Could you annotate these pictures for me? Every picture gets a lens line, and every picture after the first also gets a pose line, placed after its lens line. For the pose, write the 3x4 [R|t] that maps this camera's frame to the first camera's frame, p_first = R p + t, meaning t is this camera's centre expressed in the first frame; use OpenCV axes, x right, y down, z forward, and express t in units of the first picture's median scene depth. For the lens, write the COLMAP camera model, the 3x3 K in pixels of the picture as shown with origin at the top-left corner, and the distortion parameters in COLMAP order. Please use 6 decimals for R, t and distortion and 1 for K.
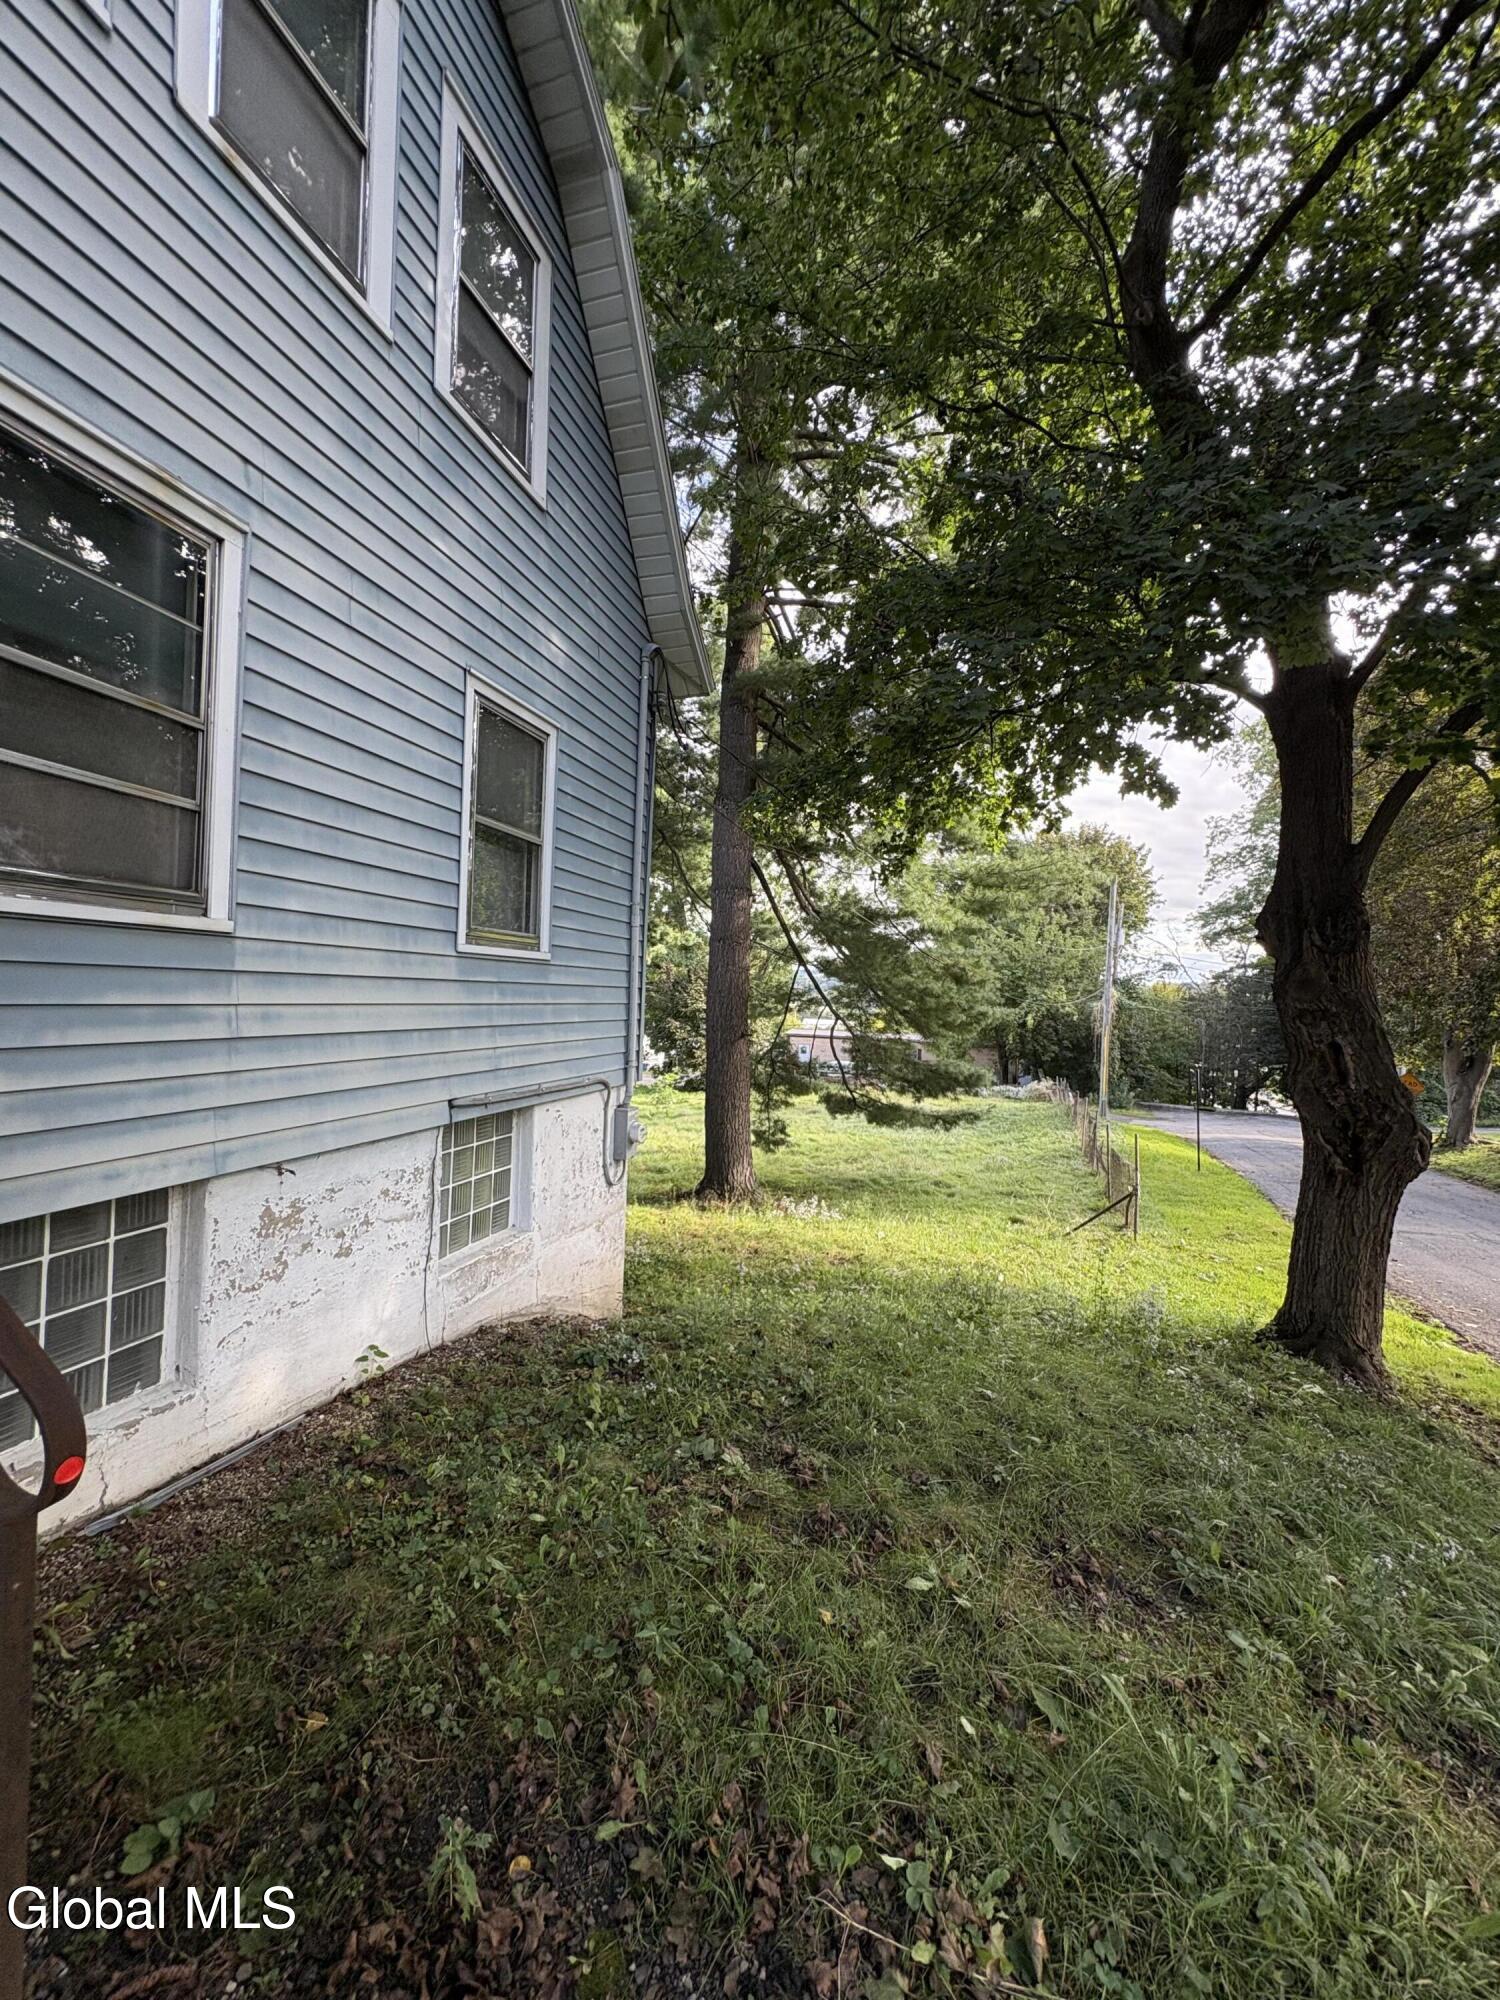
lens RADIAL K [[797.4, 0, 756.3], [0, 797.4, 993.4], [0, 0, 1]] dist [0.000664, -0.000146]
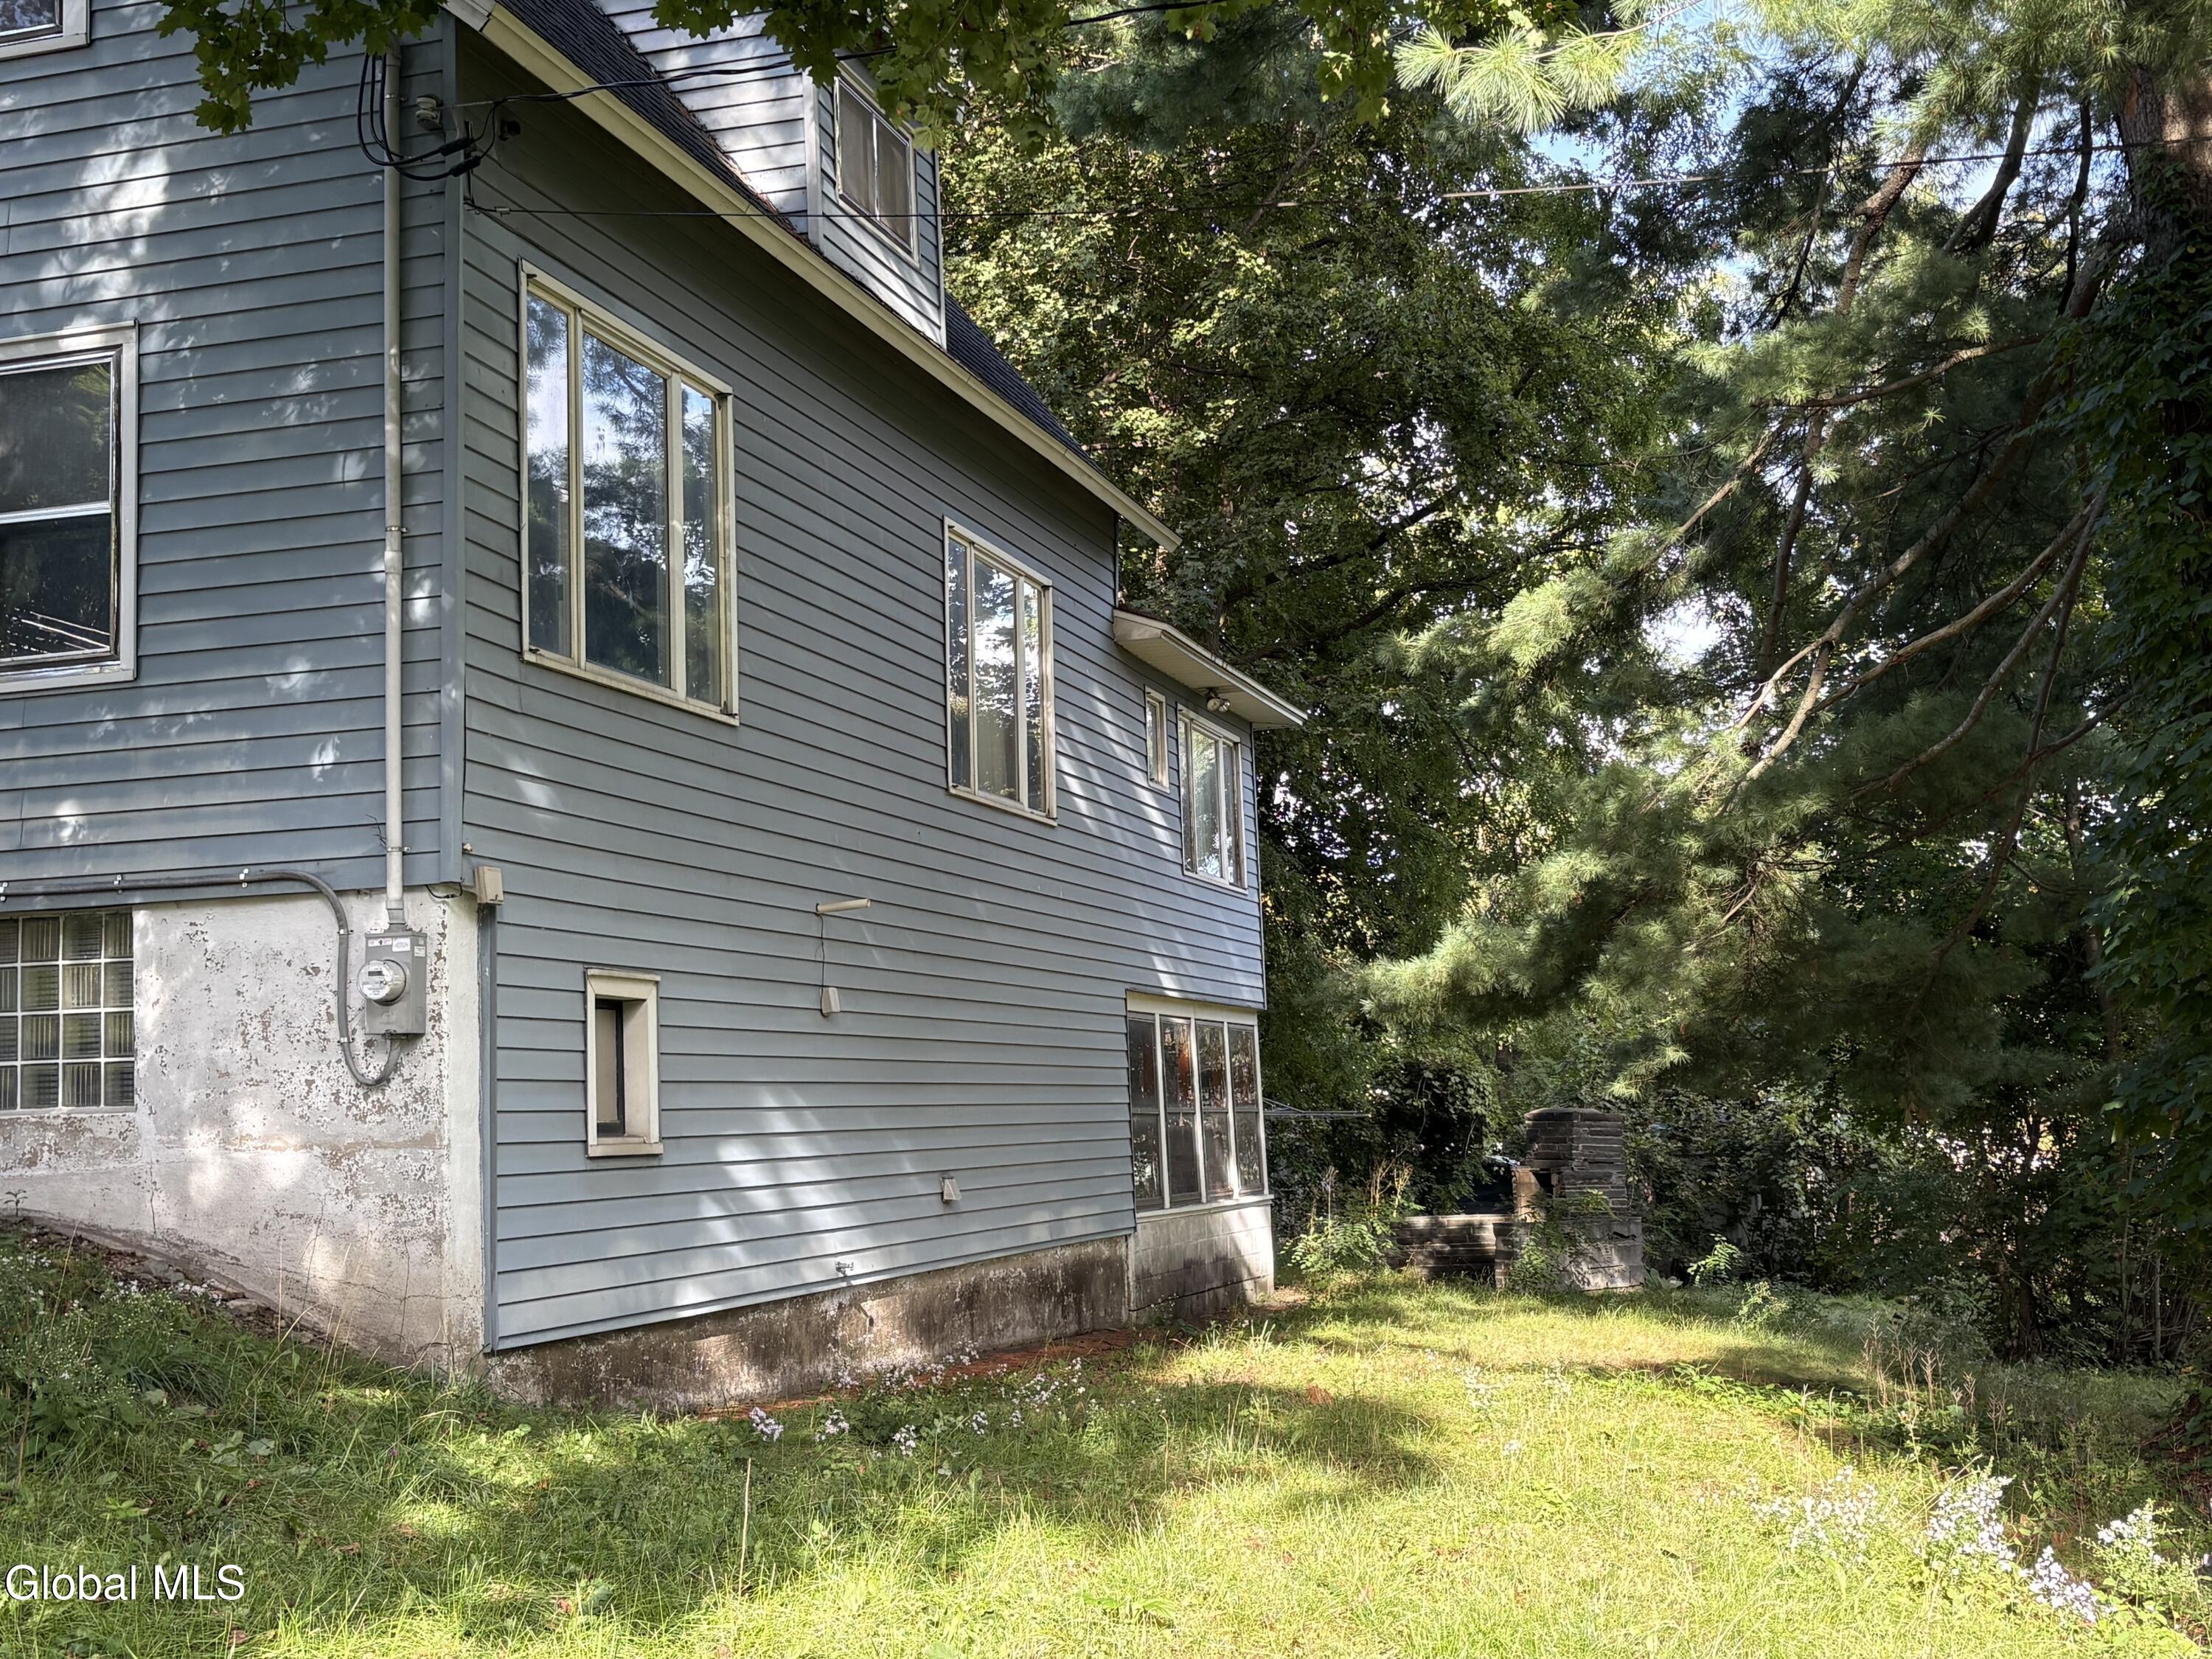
lens RADIAL K [[2582.2, 0, 1108.3], [0, 2582.2, 832.0], [0, 0, 1]] dist [0.036103, 0.000000]
pose [[-0.015694, -0.164209, -0.986301, 1.893977], [0.025030, 0.986048, -0.164566, 0.472624], [0.999563, -0.027270, -0.011365, 1.938721]]
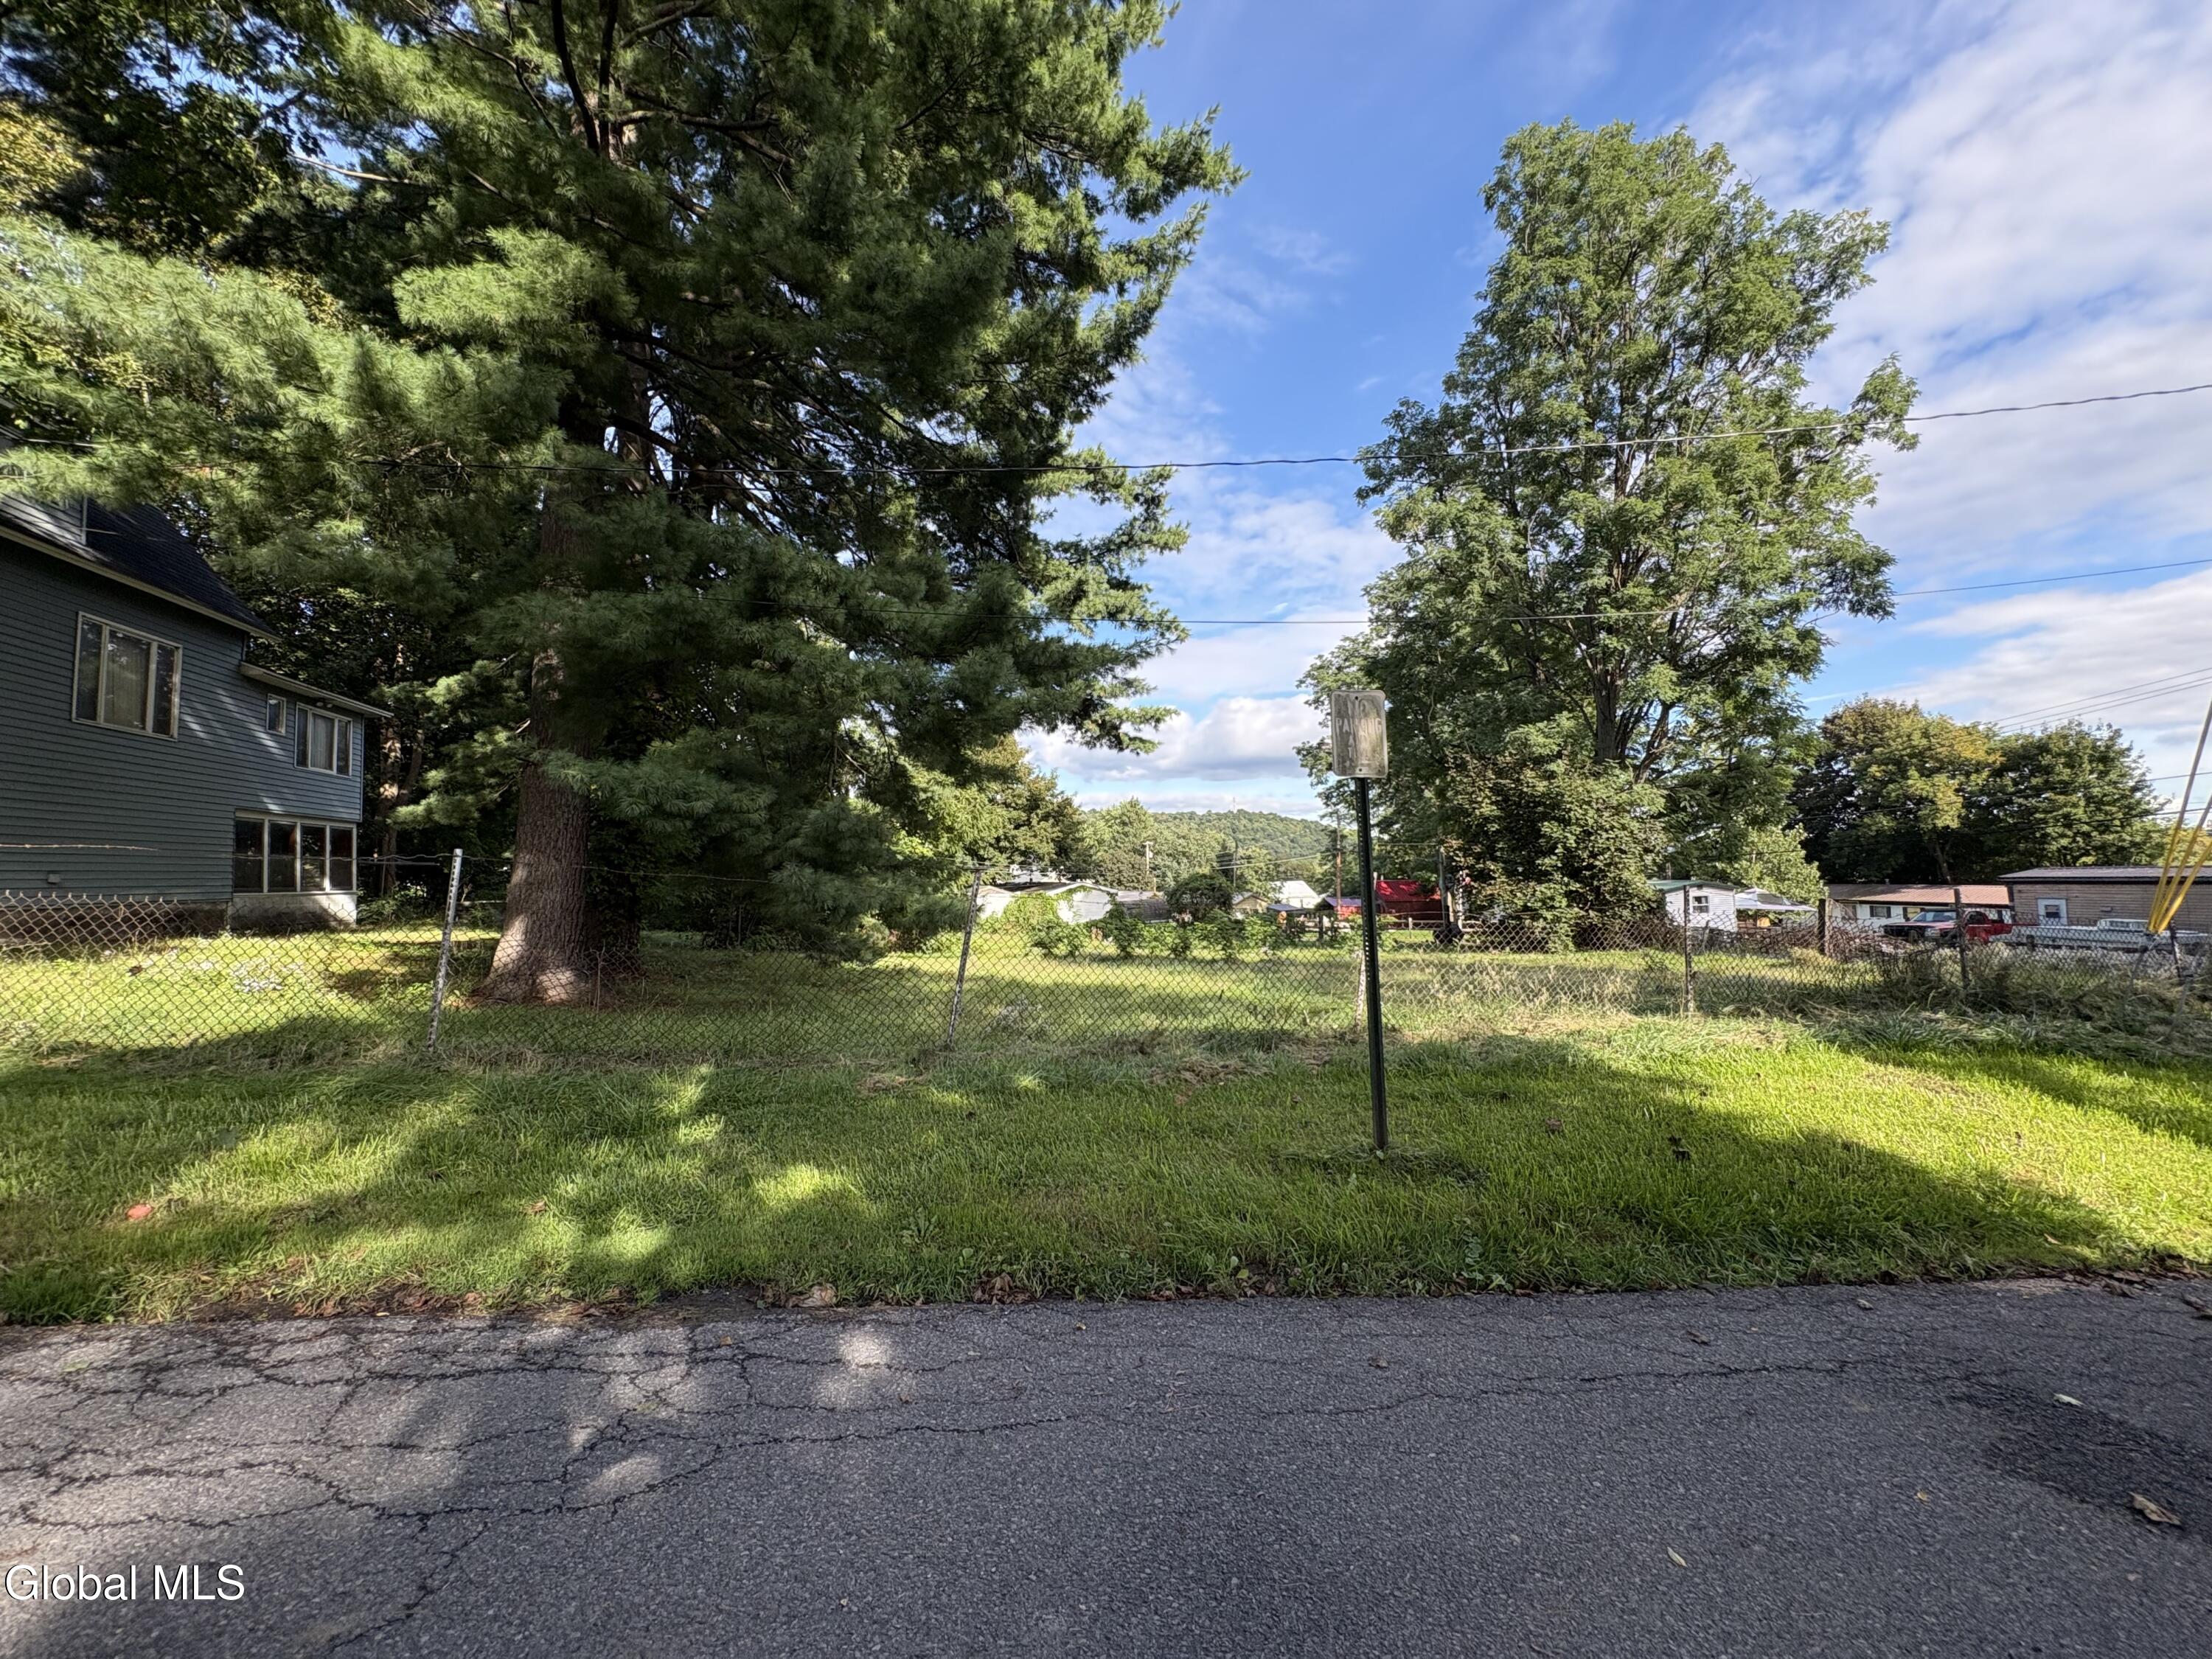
lens RADIAL K [[881.9, 0, 1104.3], [0, 881.9, 826.6], [0, 0, 1]] dist [0.000664, -0.000146]
pose [[0.526948, -0.105221, -0.843359, 2.760341], [0.037477, 0.994218, -0.100627, 0.620767], [0.849071, 0.021419, 0.527844, 3.035186]]
